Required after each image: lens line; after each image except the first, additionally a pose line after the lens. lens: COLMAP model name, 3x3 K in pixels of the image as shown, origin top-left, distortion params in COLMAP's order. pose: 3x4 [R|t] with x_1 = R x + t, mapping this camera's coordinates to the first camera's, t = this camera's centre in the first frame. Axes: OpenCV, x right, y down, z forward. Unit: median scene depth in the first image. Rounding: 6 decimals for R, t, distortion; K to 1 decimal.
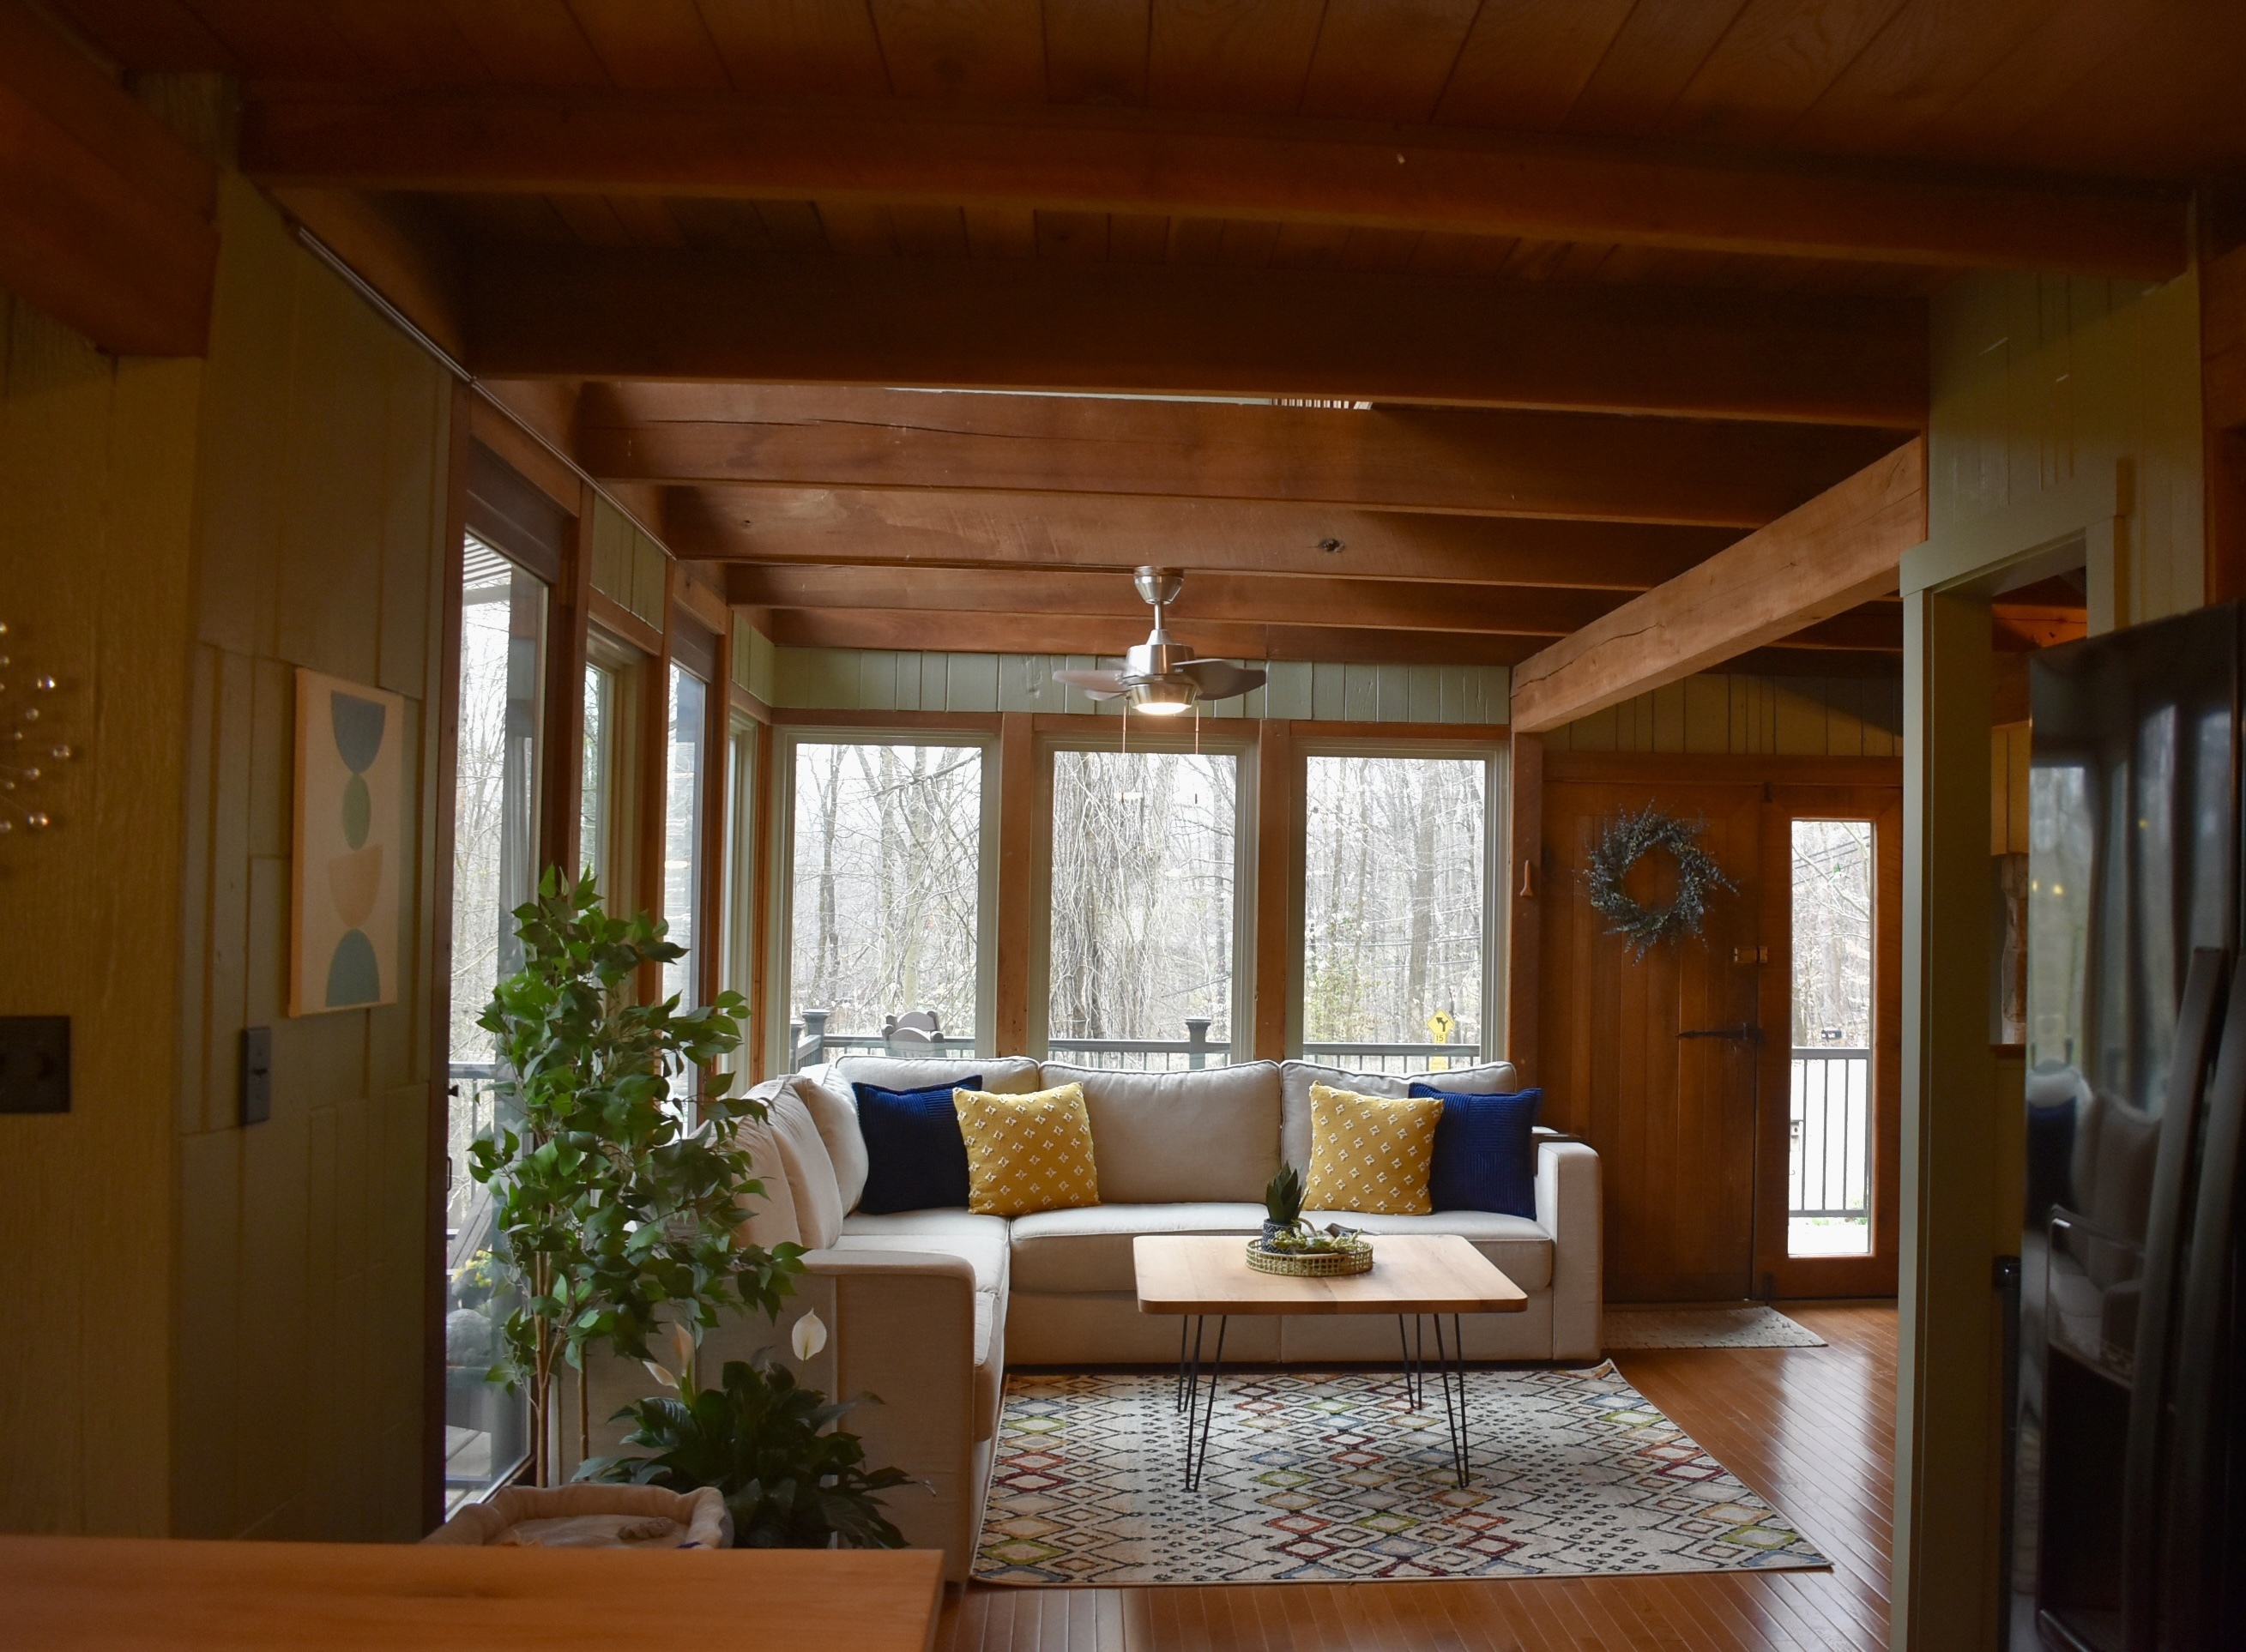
lens RADIAL K [[1916.7, 0, 1136.1], [0, 1916.7, 840.0], [0, 0, 1]] dist [-0.091441, -0.006671]
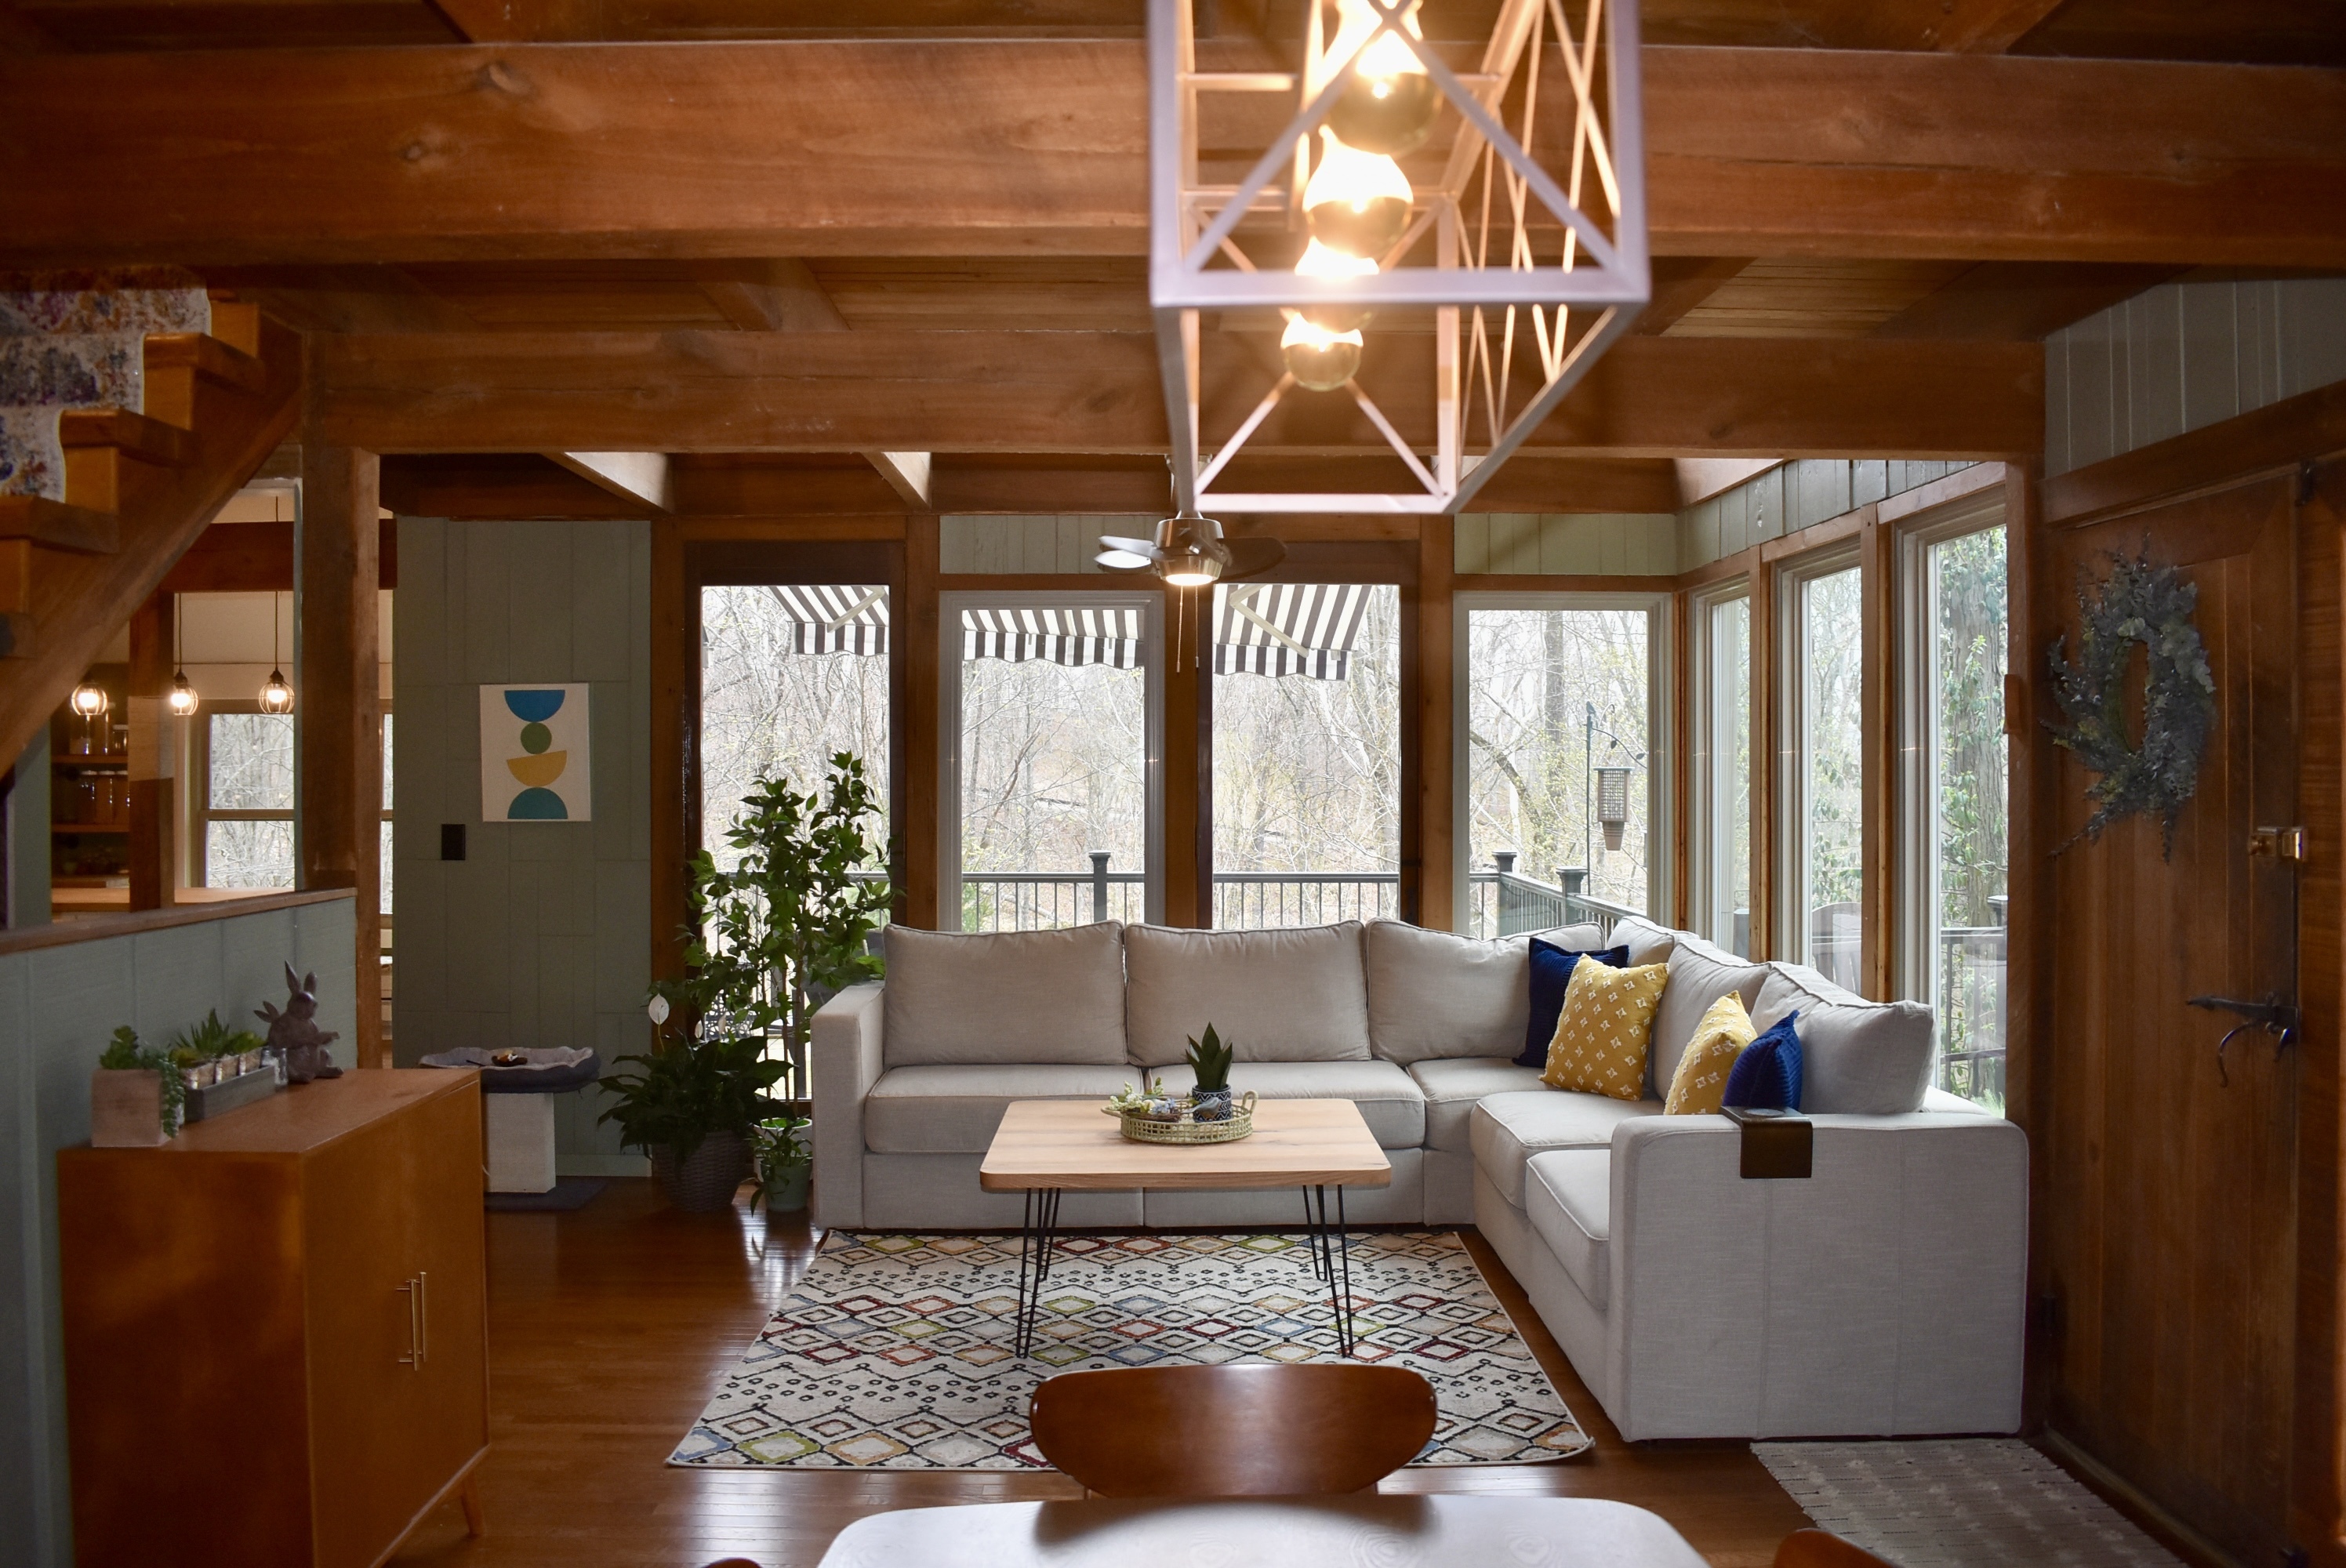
lens RADIAL K [[1873.4, 0, 1177.8], [0, 1873.4, 782.8], [0, 0, 1]] dist [-0.058776, -0.000069]
pose [[-0.047183, -0.009603, -0.998840, 1.046749], [0.053967, 0.998469, -0.012149, 0.068798], [0.997427, -0.054477, -0.046593, 1.083853]]
